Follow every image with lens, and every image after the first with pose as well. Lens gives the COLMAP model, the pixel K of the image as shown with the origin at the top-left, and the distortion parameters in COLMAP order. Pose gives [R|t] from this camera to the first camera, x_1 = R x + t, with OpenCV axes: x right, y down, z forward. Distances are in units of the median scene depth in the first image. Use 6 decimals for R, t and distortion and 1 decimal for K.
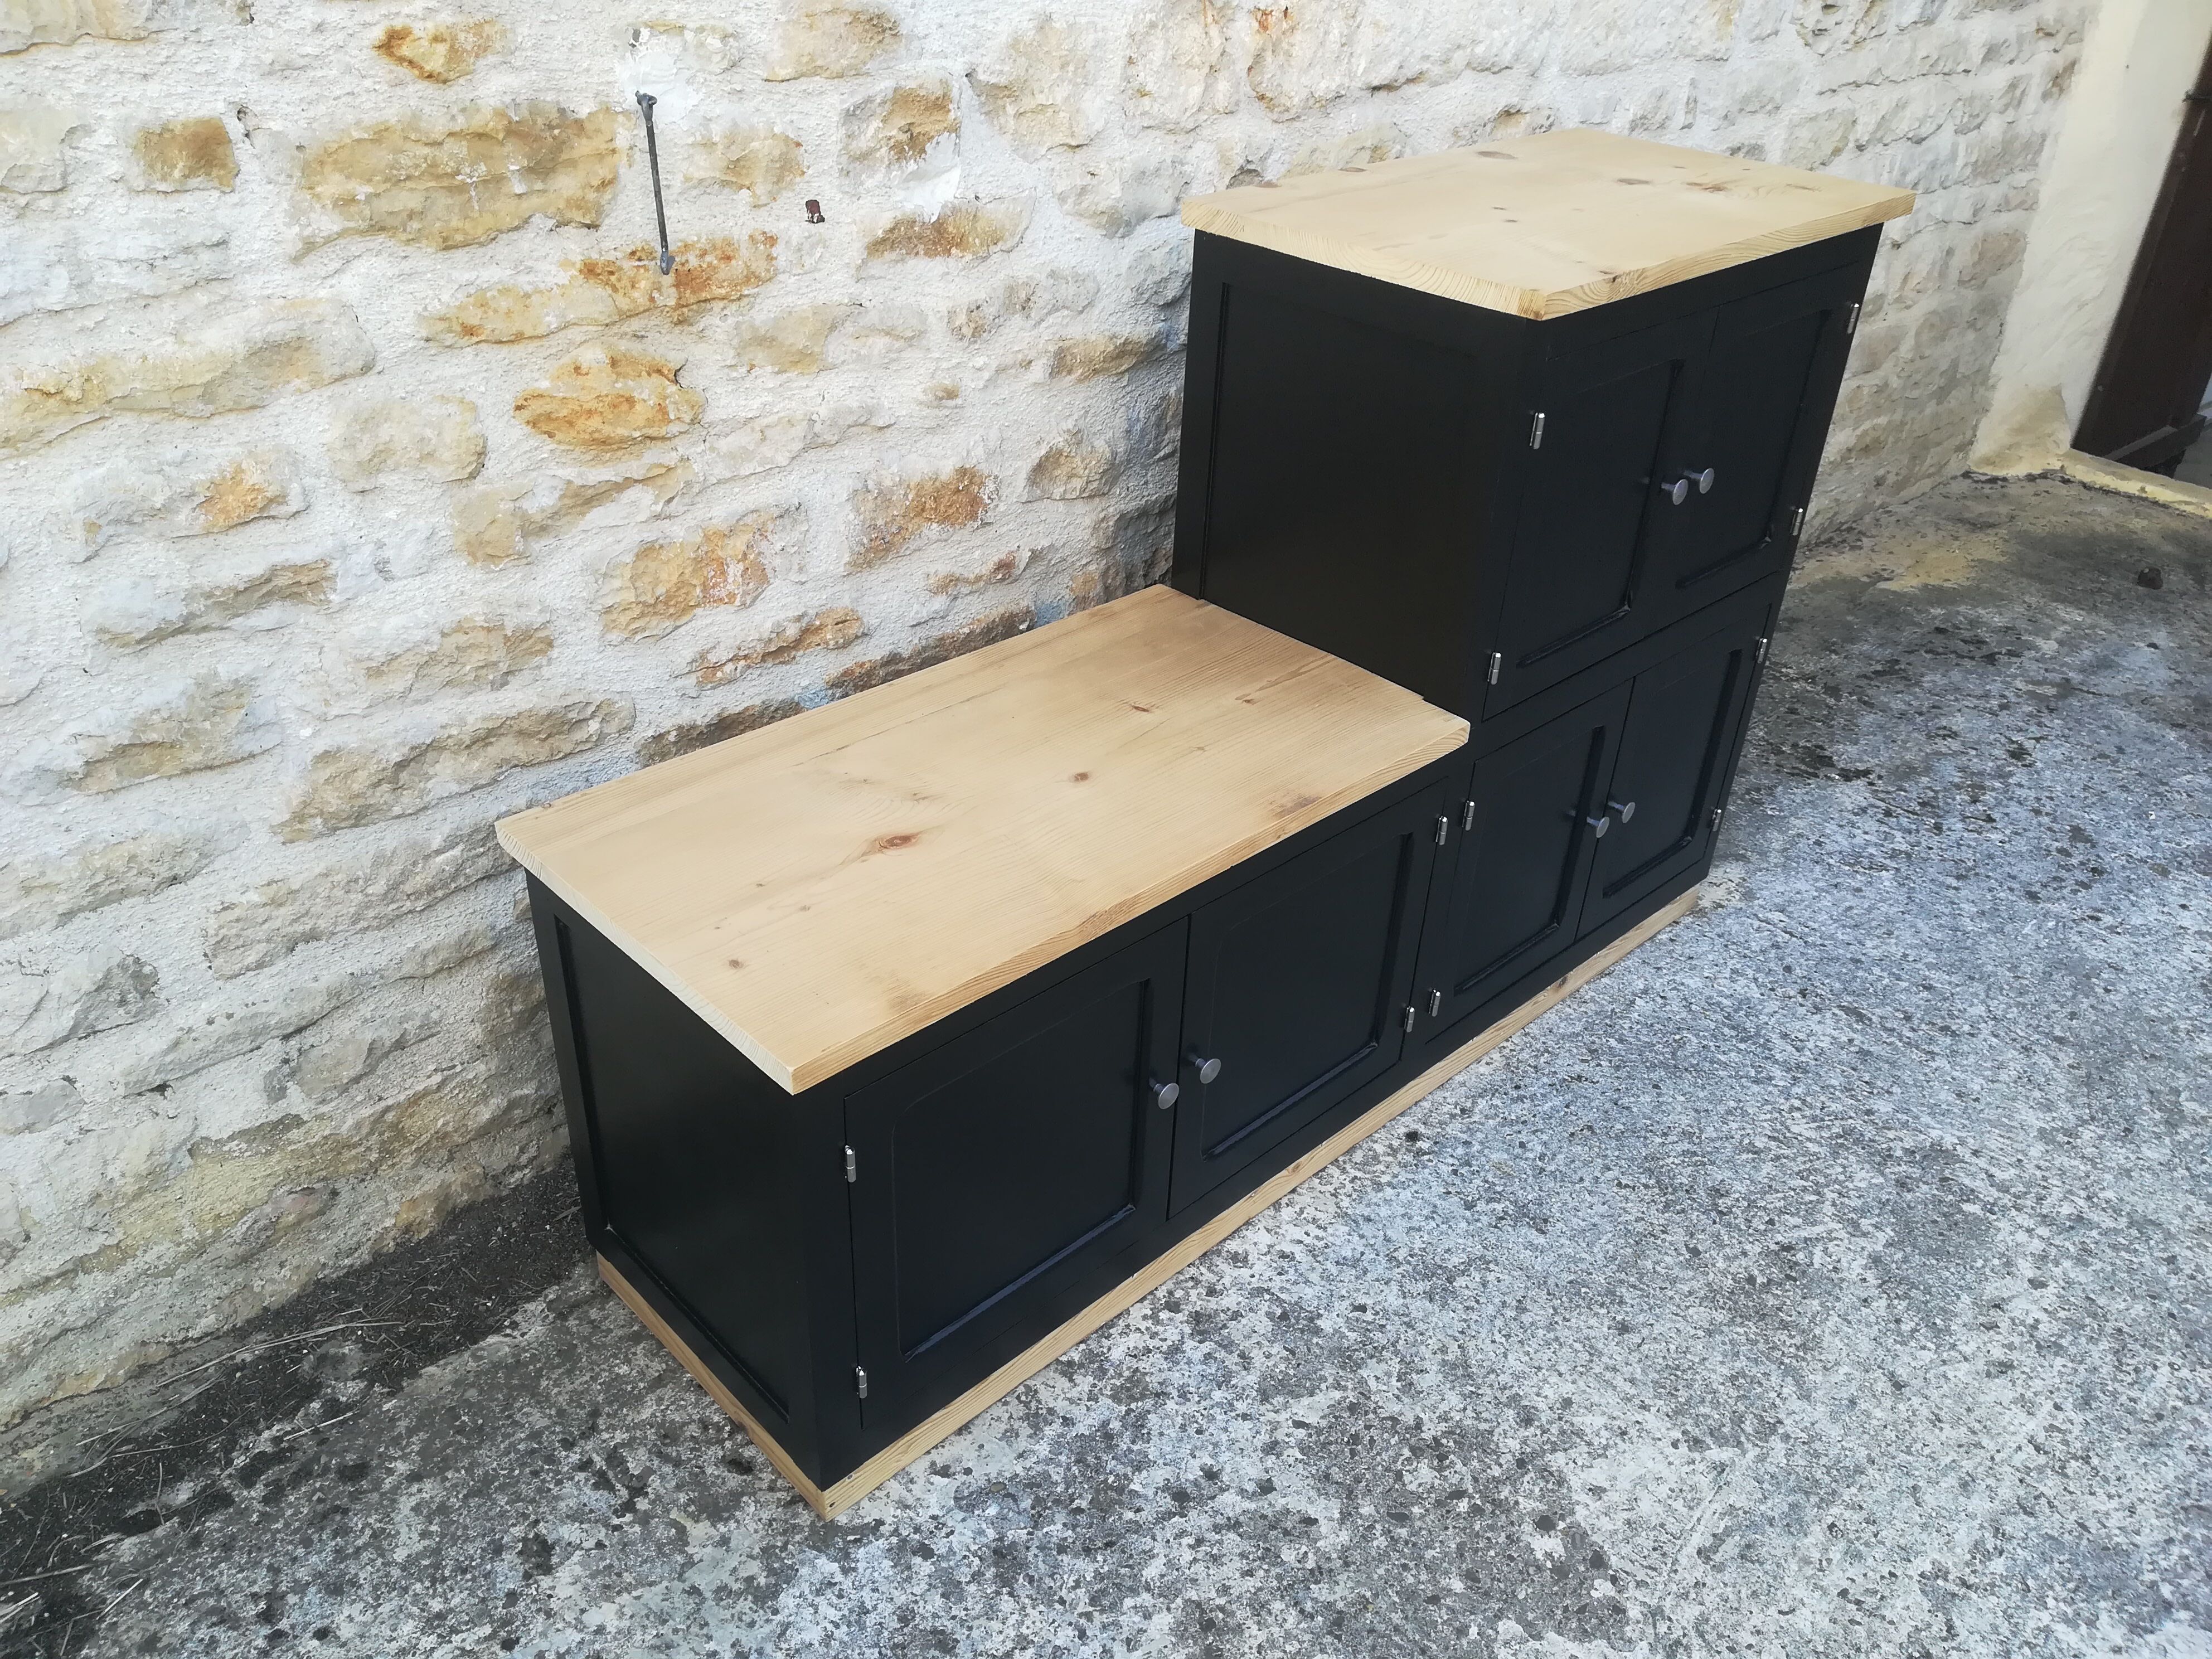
lens RADIAL K [[1729.5, 0, 1117.6], [0, 1729.5, 841.3], [0, 0, 1]] dist [0.051756, -0.076947]
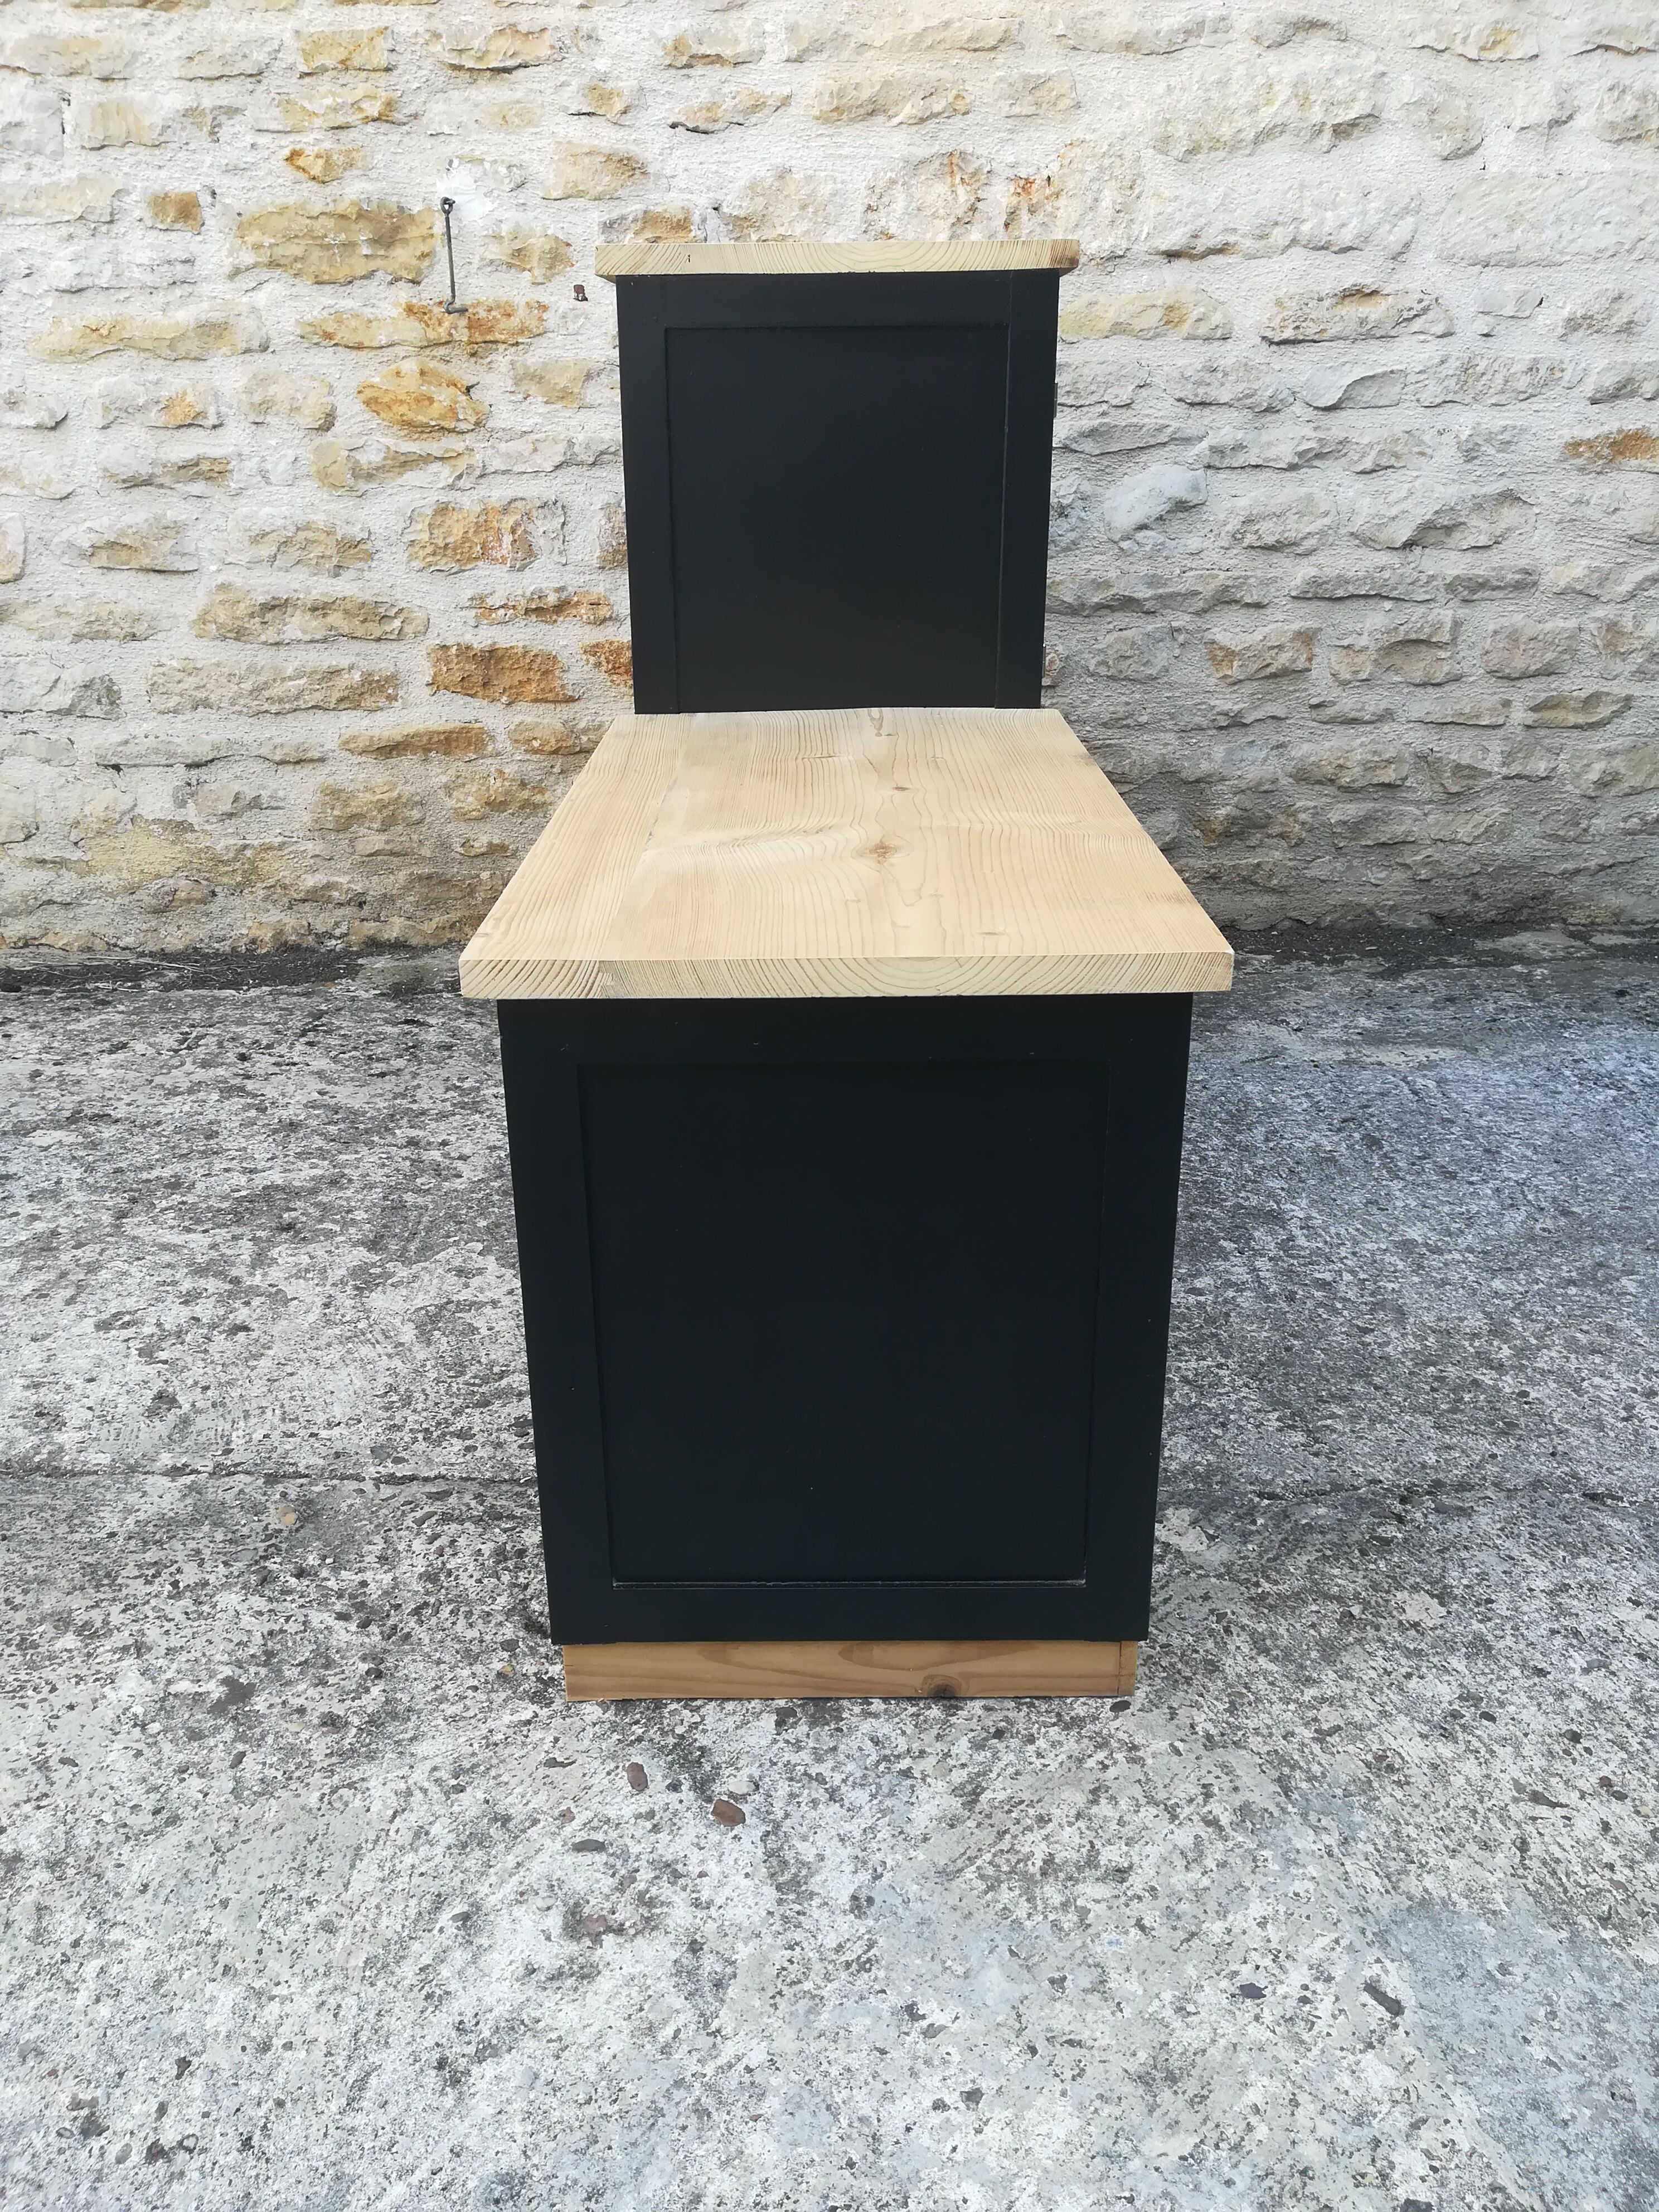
lens RADIAL K [[1729.5, 0, 817.8], [0, 1729.5, 1109.6], [0, 0, 1]] dist [0.051756, -0.076947]
pose [[0.751020, 0.220955, -0.622211, 1.086292], [-0.318924, 0.946522, -0.048825, 0.313168], [0.578148, 0.235107, 0.781325, 0.124442]]
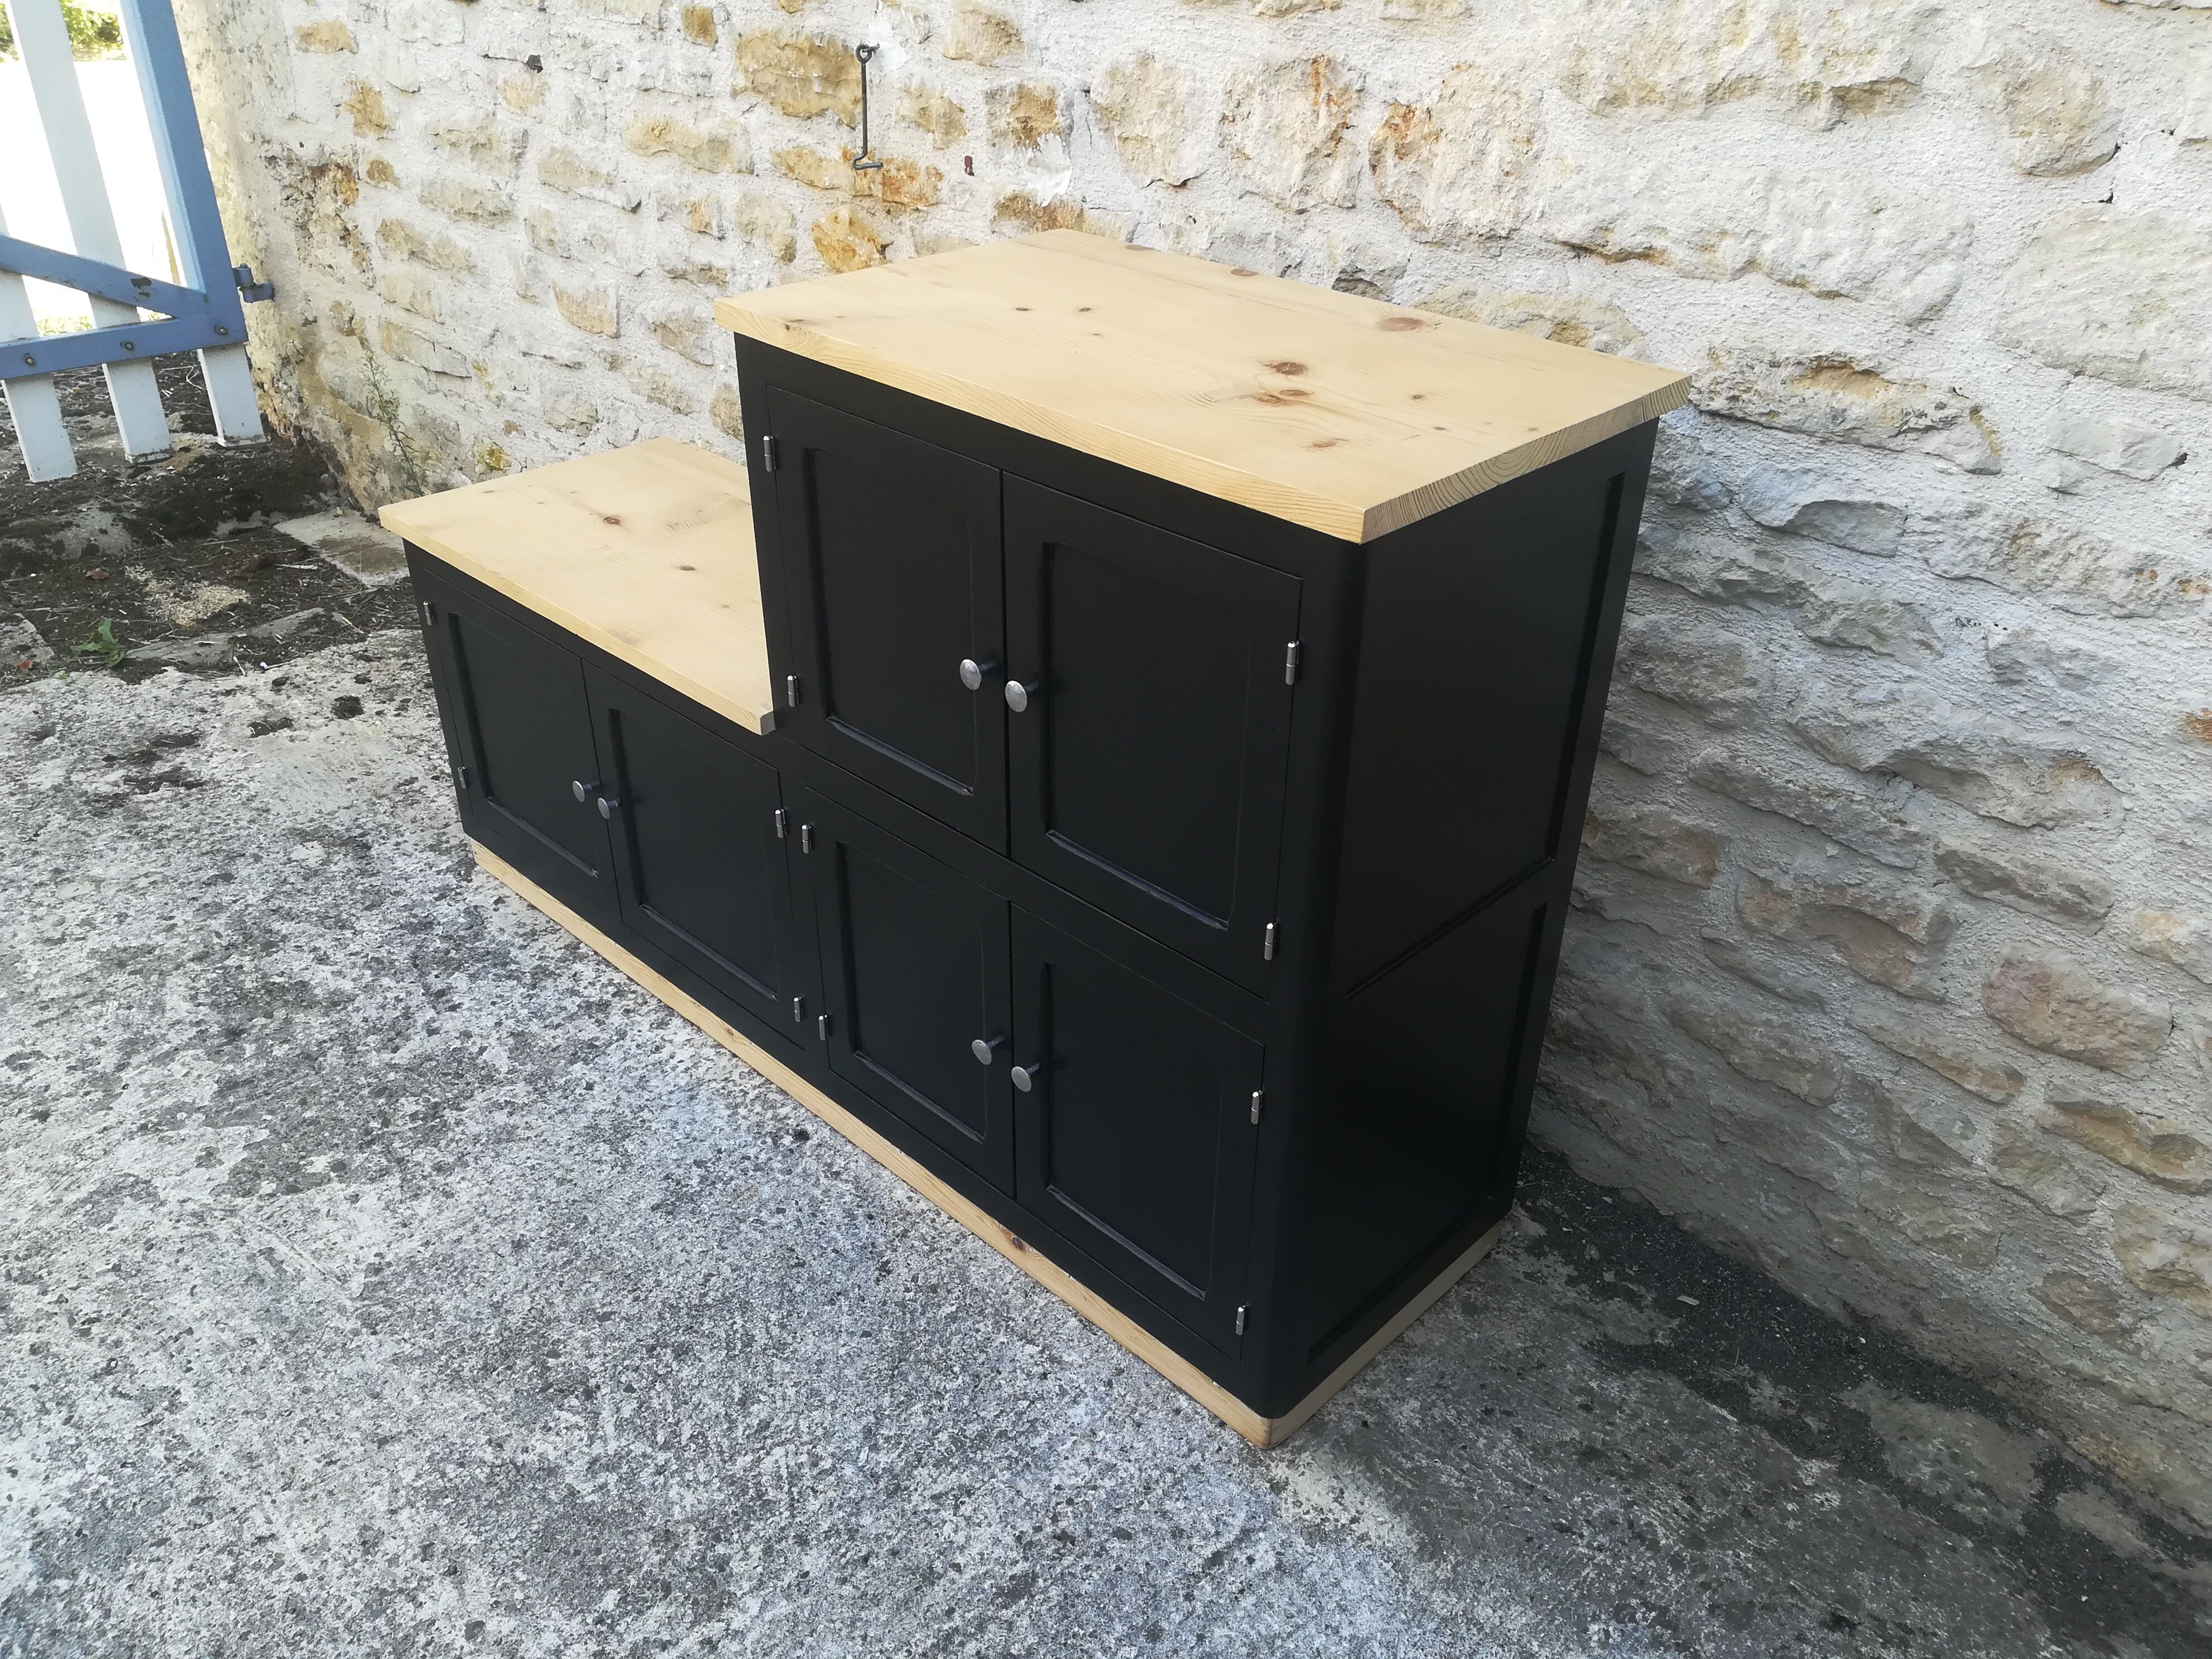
lens RADIAL K [[1729.5, 0, 1106.1], [0, 1729.5, 840.4], [0, 0, 1]] dist [0.051756, -0.076947]
pose [[0.037019, 0.485094, -0.873678, 1.226250], [-0.546407, 0.741836, 0.388739, -0.562846], [0.836701, 0.462993, 0.292521, 0.967377]]
